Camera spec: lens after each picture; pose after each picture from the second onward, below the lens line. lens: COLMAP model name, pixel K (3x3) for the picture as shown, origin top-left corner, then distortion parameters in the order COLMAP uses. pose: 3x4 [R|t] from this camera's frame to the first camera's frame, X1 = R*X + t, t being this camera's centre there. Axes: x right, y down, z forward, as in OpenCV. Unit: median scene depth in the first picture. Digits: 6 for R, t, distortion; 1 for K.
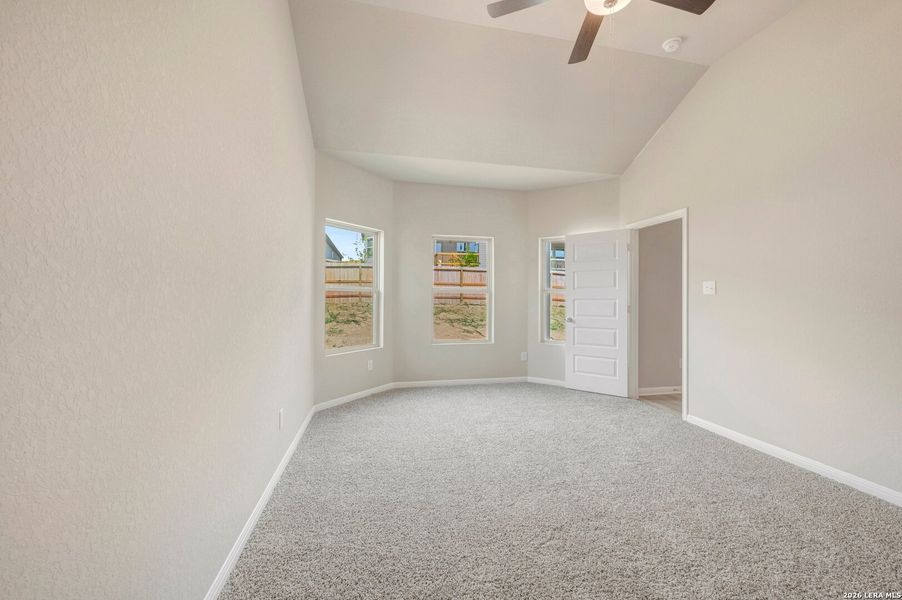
lens RADIAL K [[368.0, 0, 453.6], [0, 368.0, 296.9], [0, 0, 1]] dist [0.005643, -0.001018]
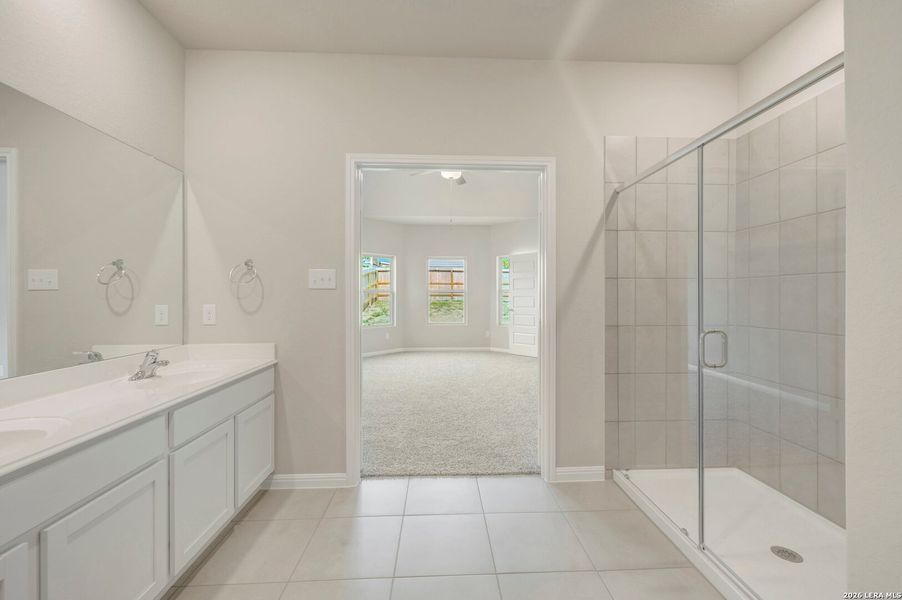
lens RADIAL K [[357.4, 0, 454.5], [0, 357.4, 297.6], [0, 0, 1]] dist [0.003104, 0.000198]
pose [[0.984724, -0.004346, -0.174067, 0.369667], [0.005713, 0.999957, 0.007352, -0.002003], [0.174028, -0.008234, 0.984706, -0.569466]]
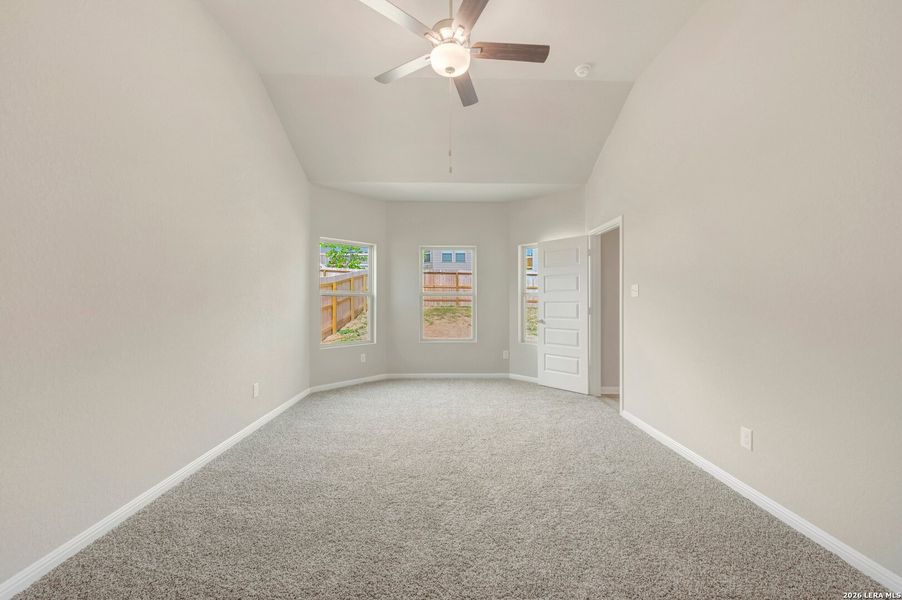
lens RADIAL K [[368.0, 0, 452.1], [0, 368.0, 301.0], [0, 0, 1]] dist [0.005643, -0.001018]
pose [[0.980413, -0.003567, -0.196920, 0.294269], [0.003972, 0.999991, 0.001664, 0.001083], [0.196912, -0.002413, 0.980418, -0.110442]]
